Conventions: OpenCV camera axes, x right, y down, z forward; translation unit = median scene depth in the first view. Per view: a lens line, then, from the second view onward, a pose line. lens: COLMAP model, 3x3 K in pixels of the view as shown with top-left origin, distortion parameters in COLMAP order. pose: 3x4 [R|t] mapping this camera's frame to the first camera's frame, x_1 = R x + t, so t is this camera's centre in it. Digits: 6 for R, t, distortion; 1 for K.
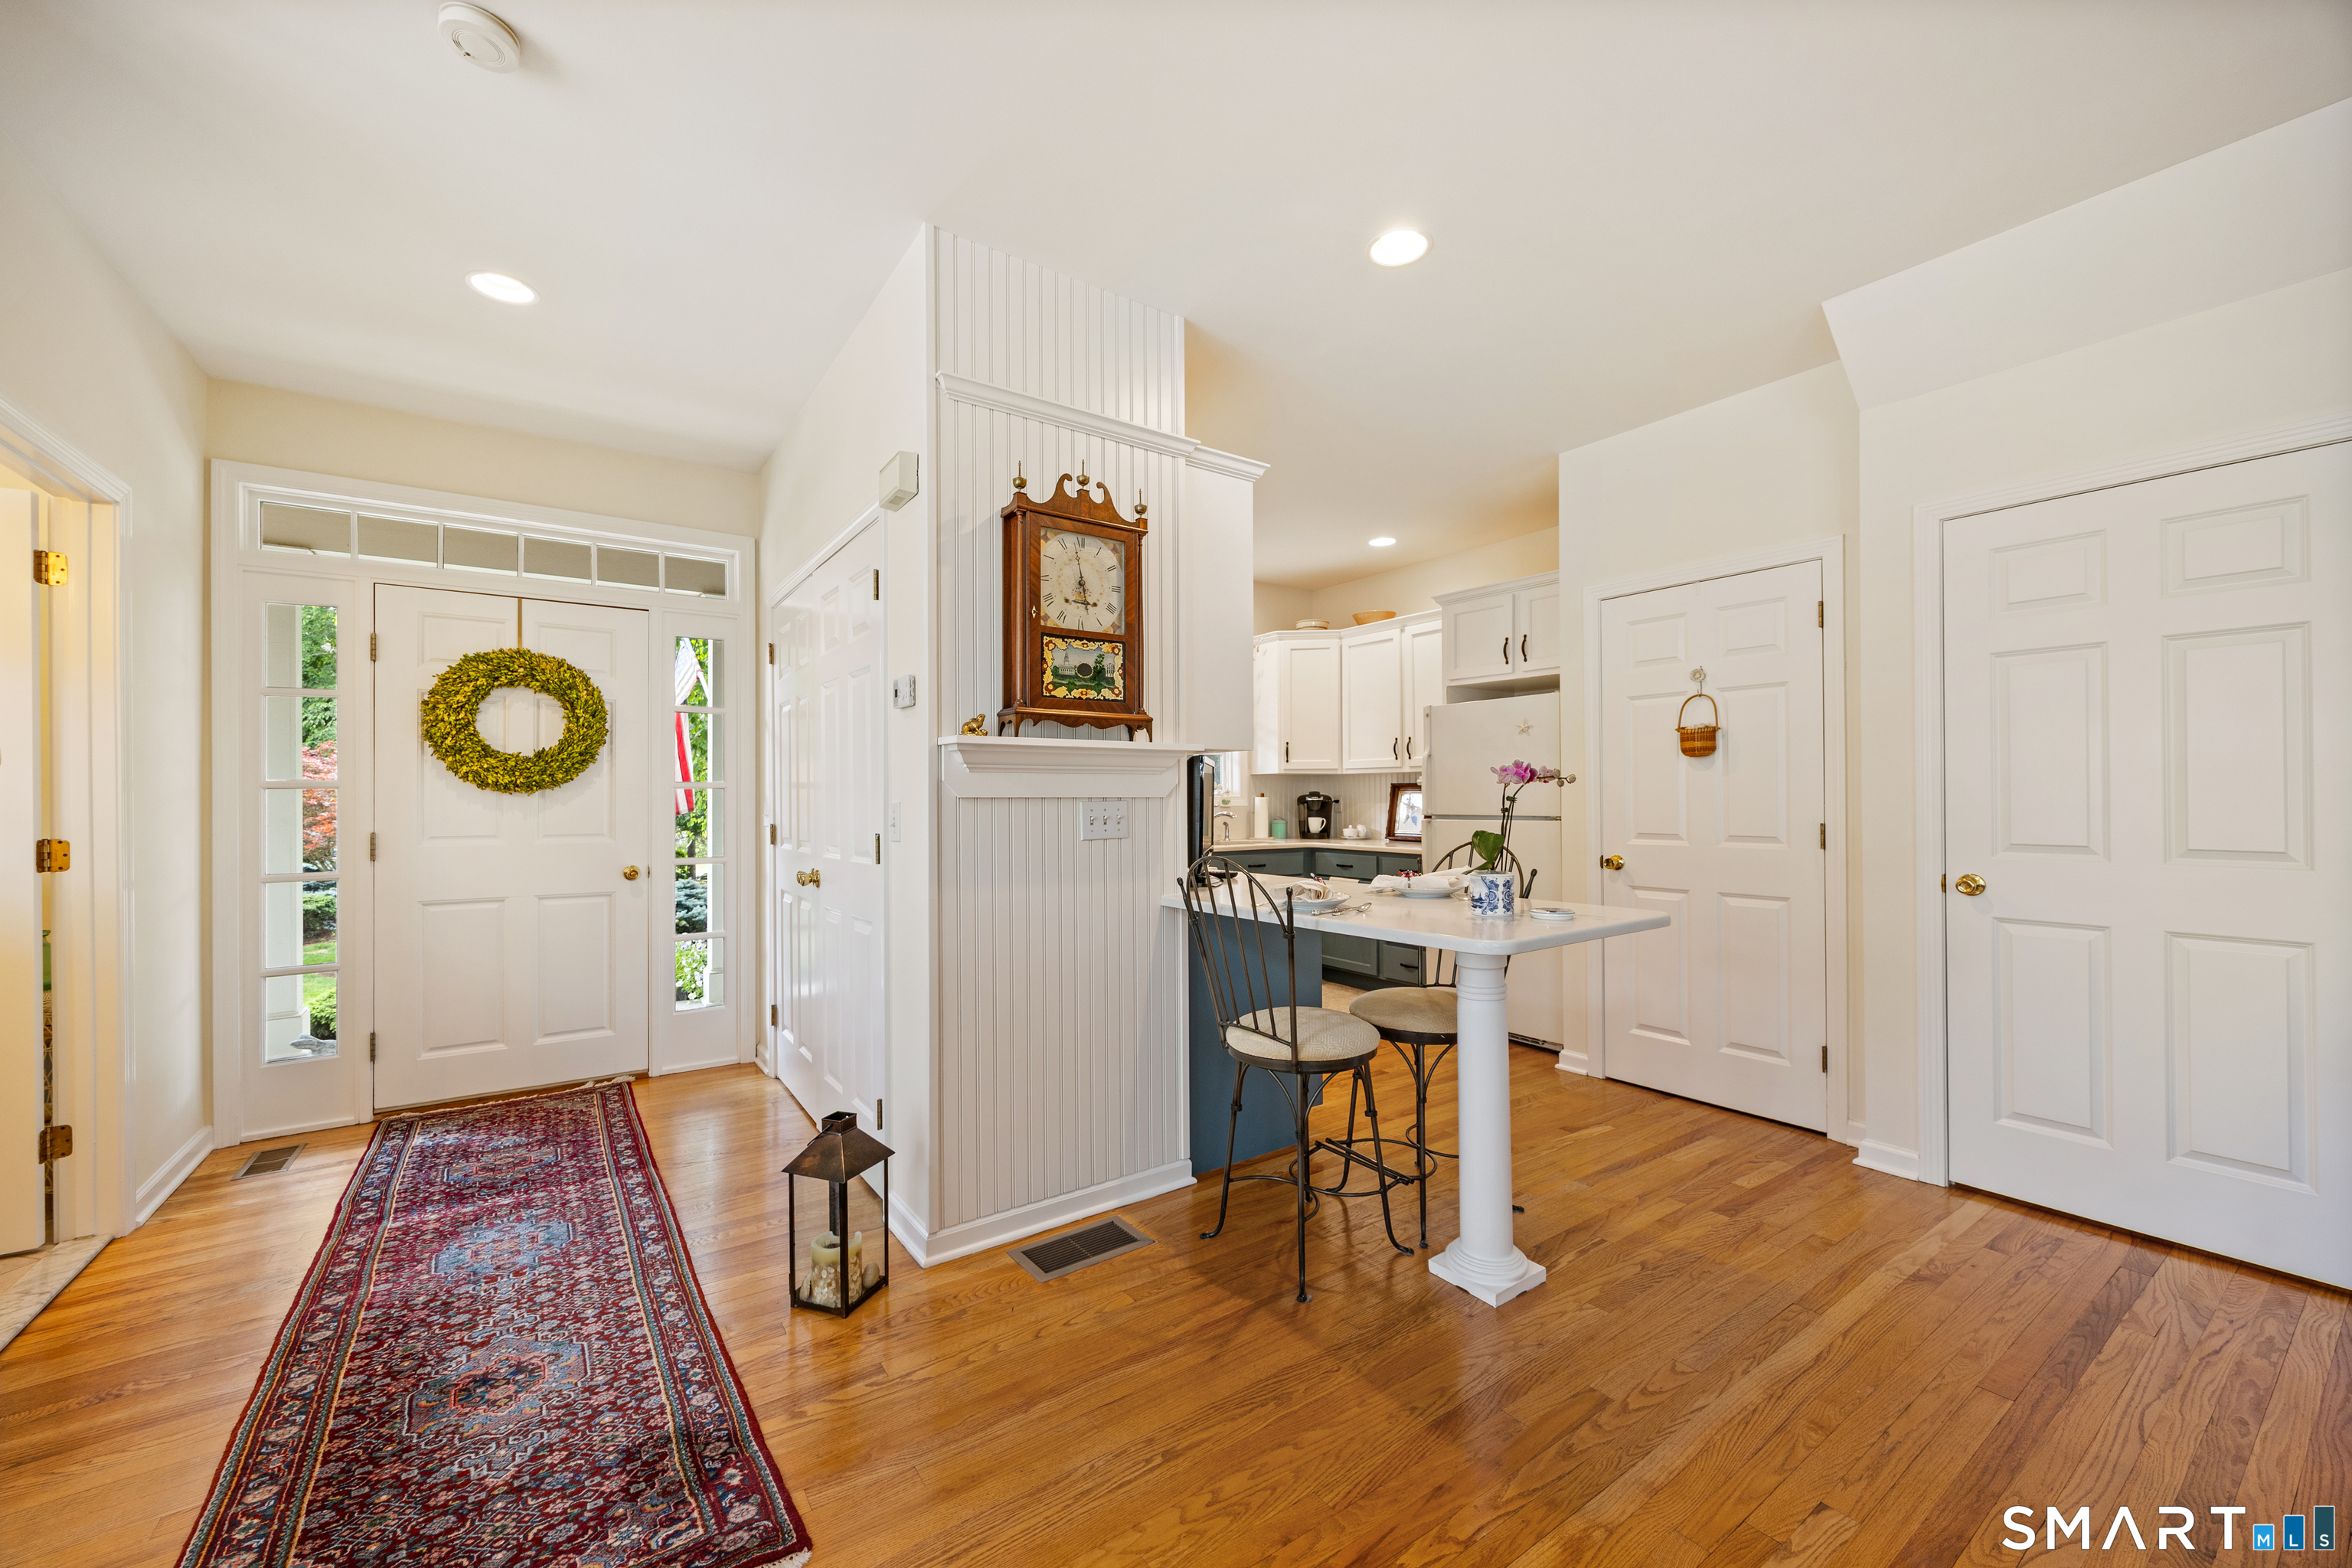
lens RADIAL K [[915.7, 0, 1174.2], [0, 915.7, 793.6], [0, 0, 1]] dist [0.001112, 0.000075]
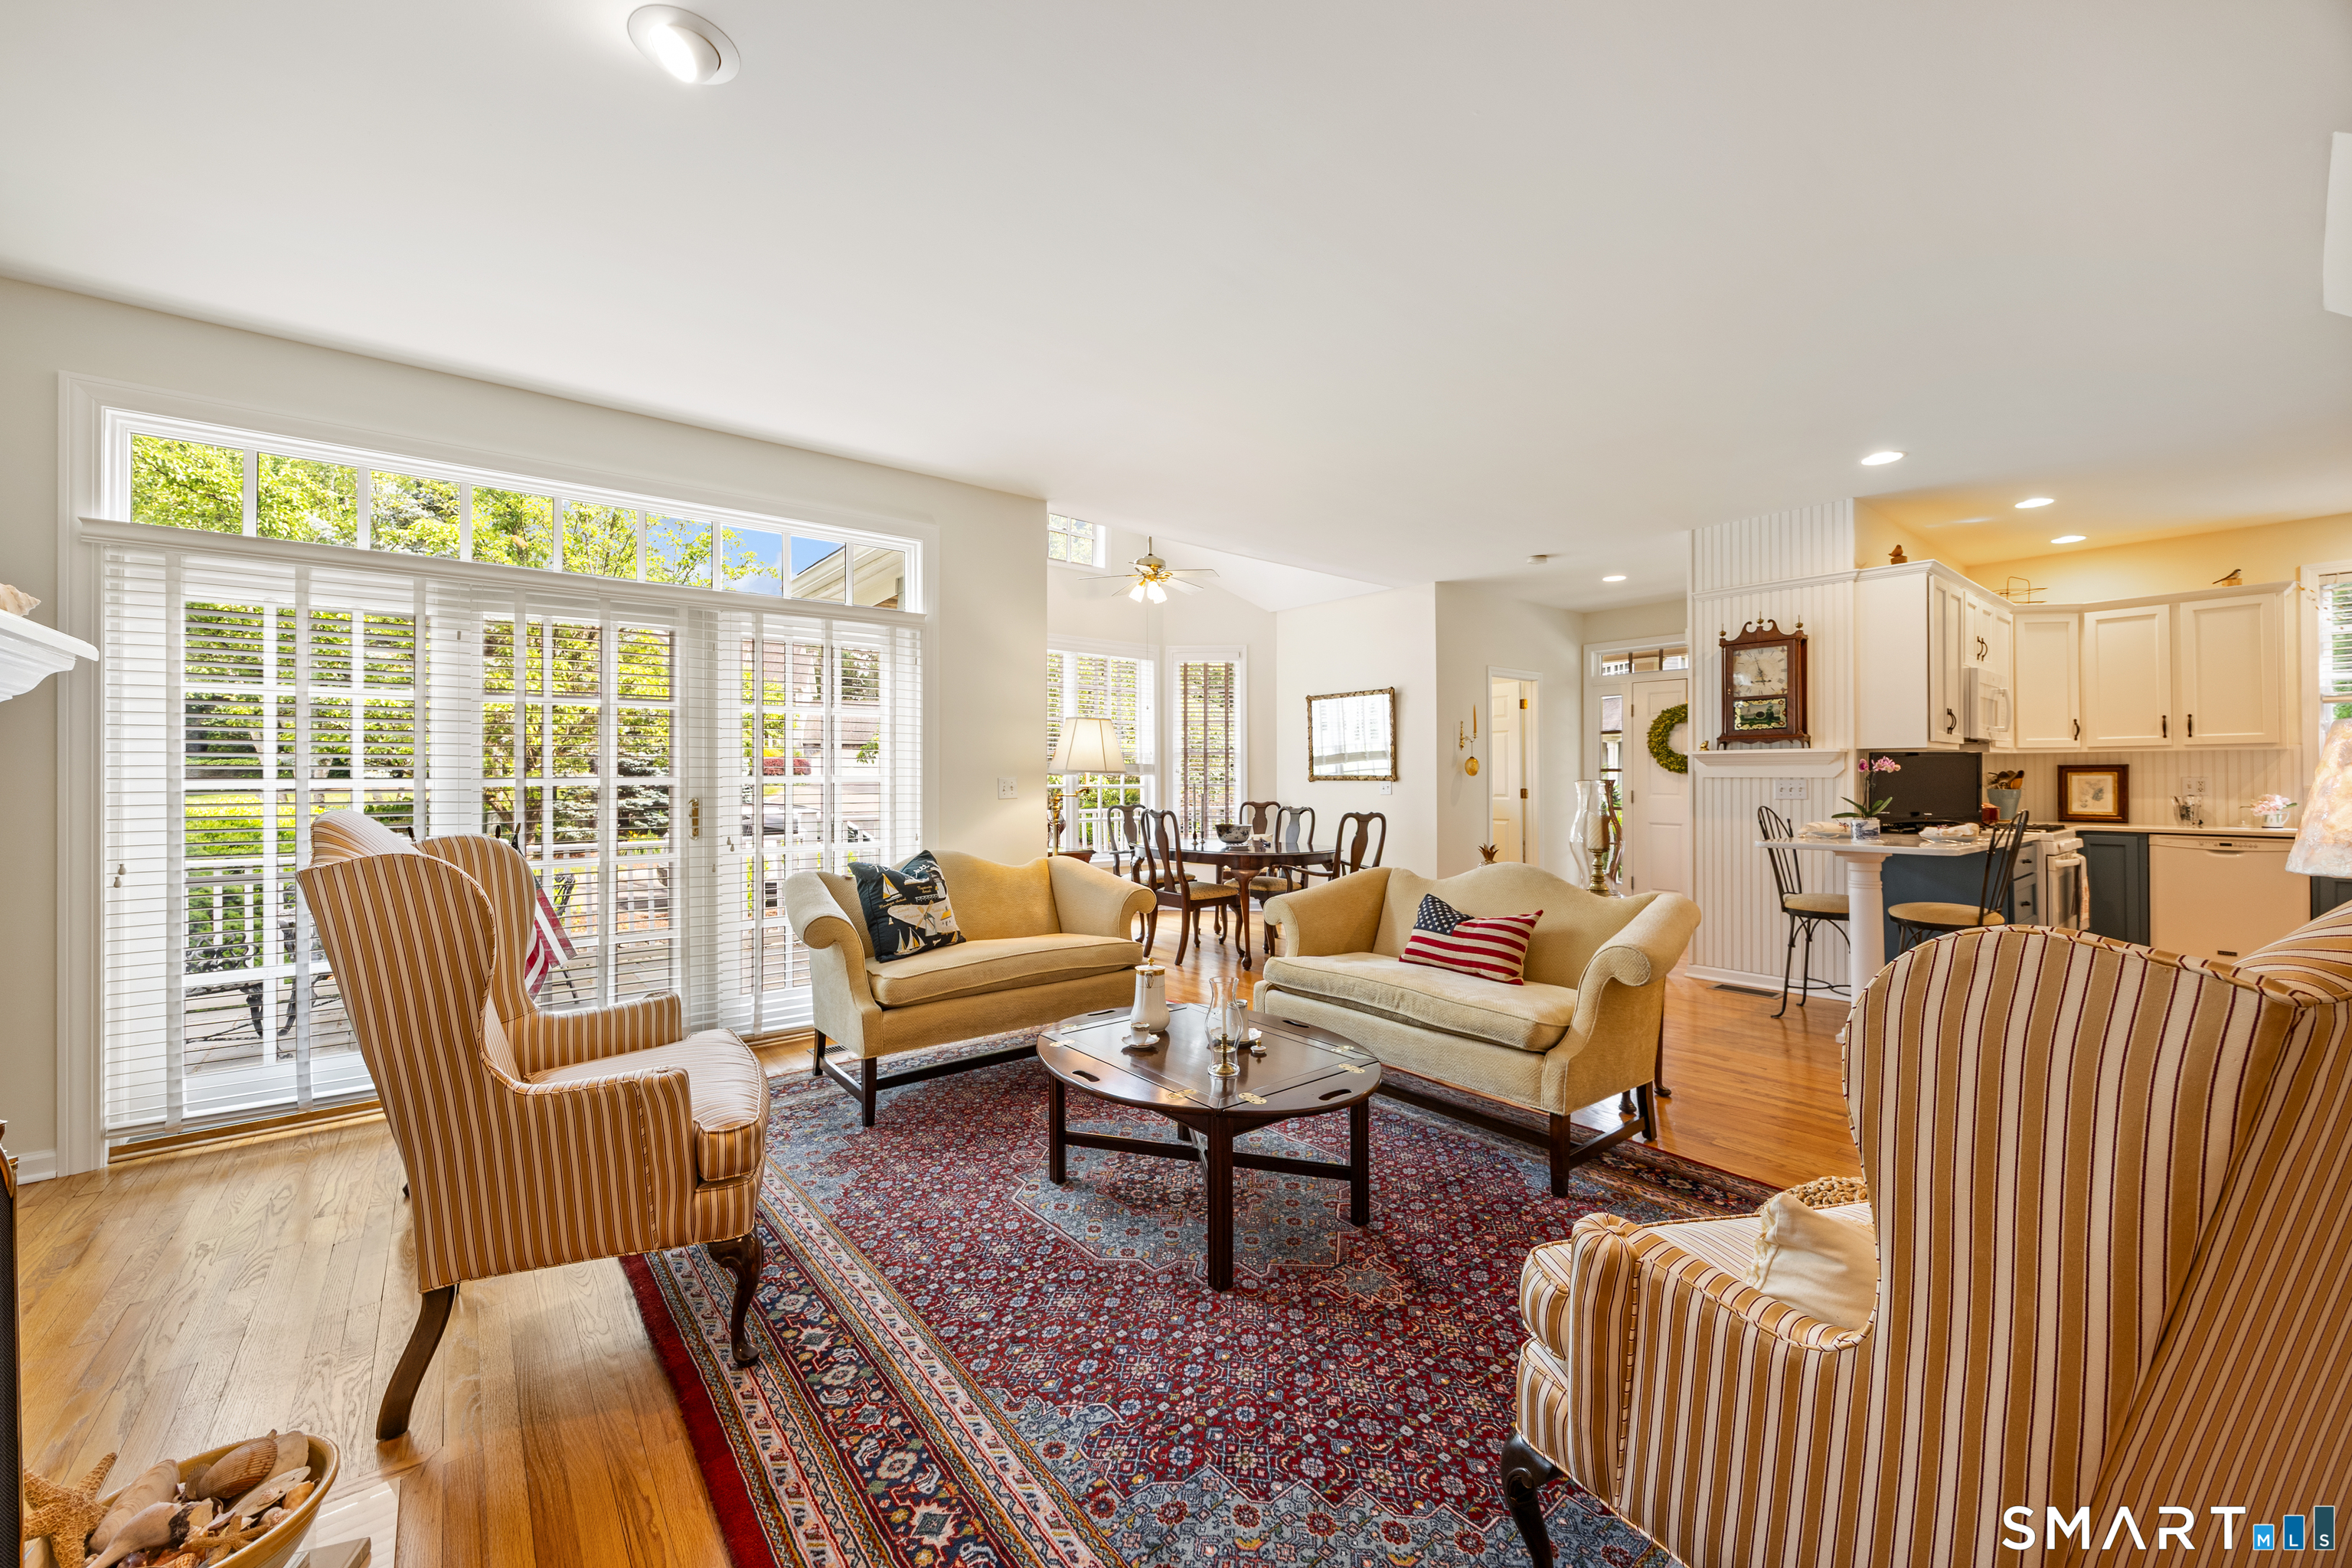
lens RADIAL K [[915.7, 0, 1164.4], [0, 915.7, 763.8], [0, 0, 1]] dist [0.001112, 0.000075]
pose [[0.062470, -0.007984, -0.998015, 1.704835], [0.002399, 0.999966, -0.007850, -0.012531], [0.998044, -0.001904, 0.062487, -0.413468]]
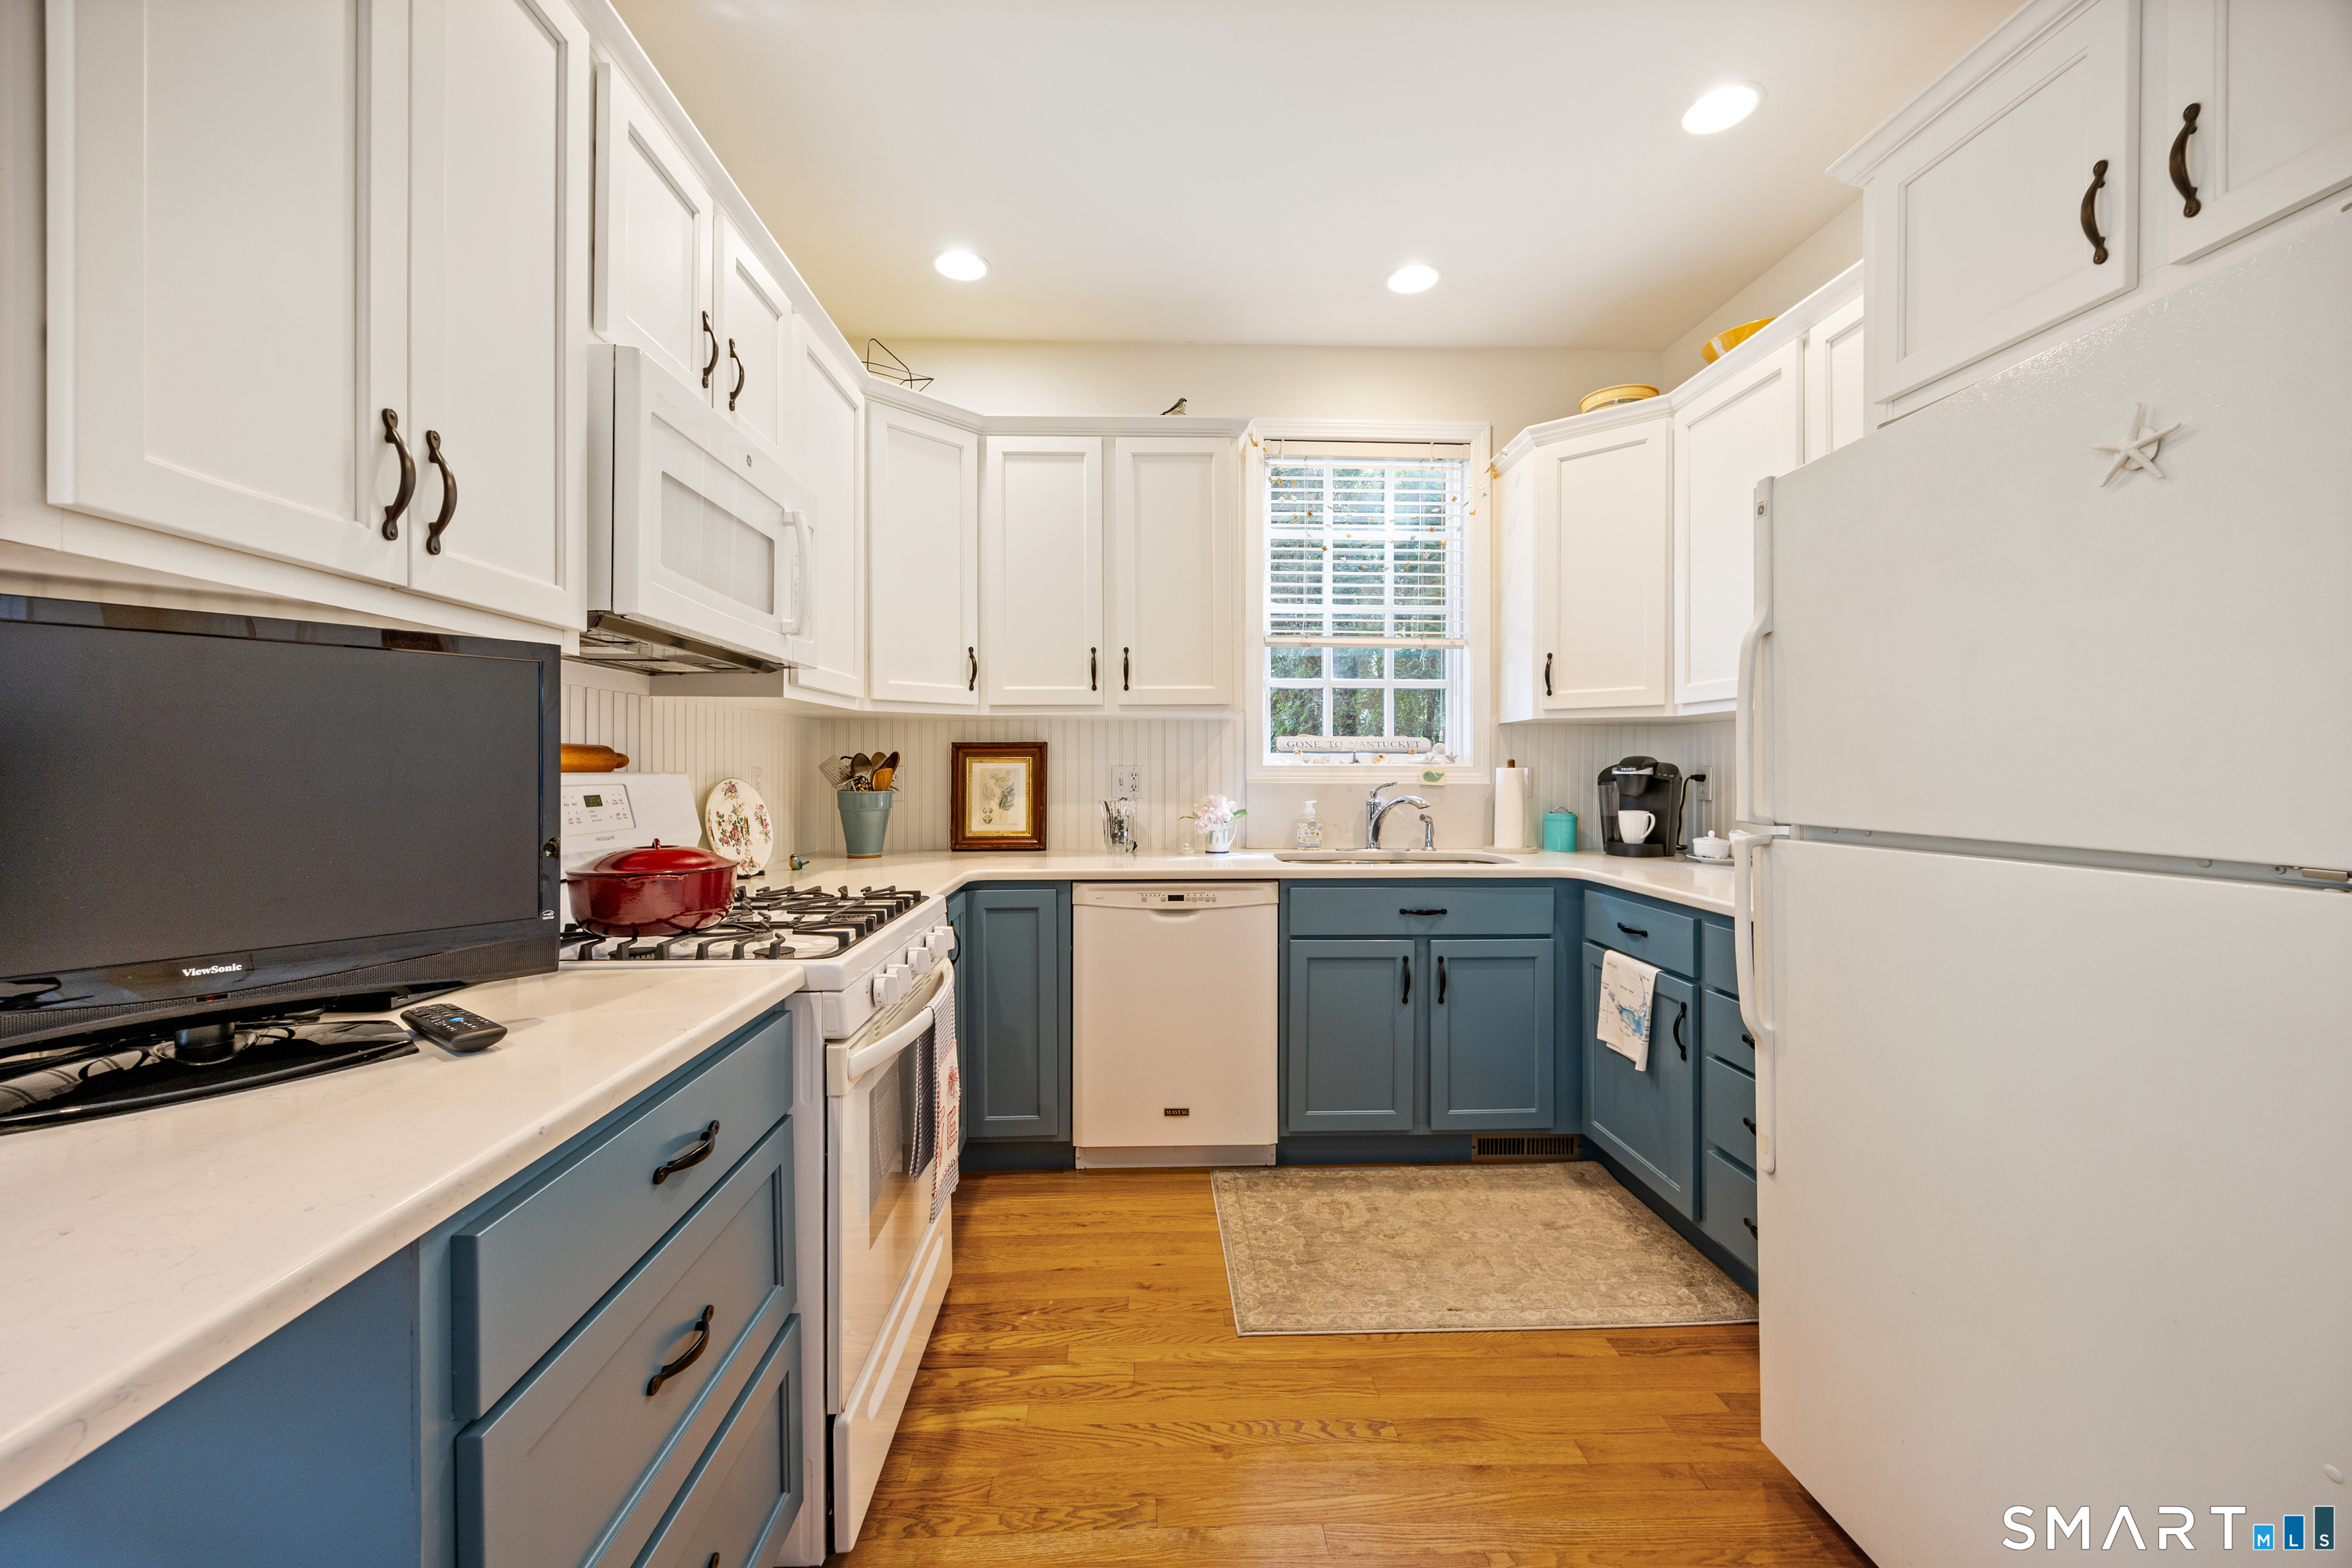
lens RADIAL K [[915.7, 0, 1175.6], [0, 915.7, 768.0], [0, 0, 1]] dist [0.001112, 0.000075]
pose [[0.841228, 0.007452, -0.540629, 0.479609], [-0.002315, 0.999945, 0.010181, -0.001445], [0.540675, -0.007313, 0.841200, 1.071430]]
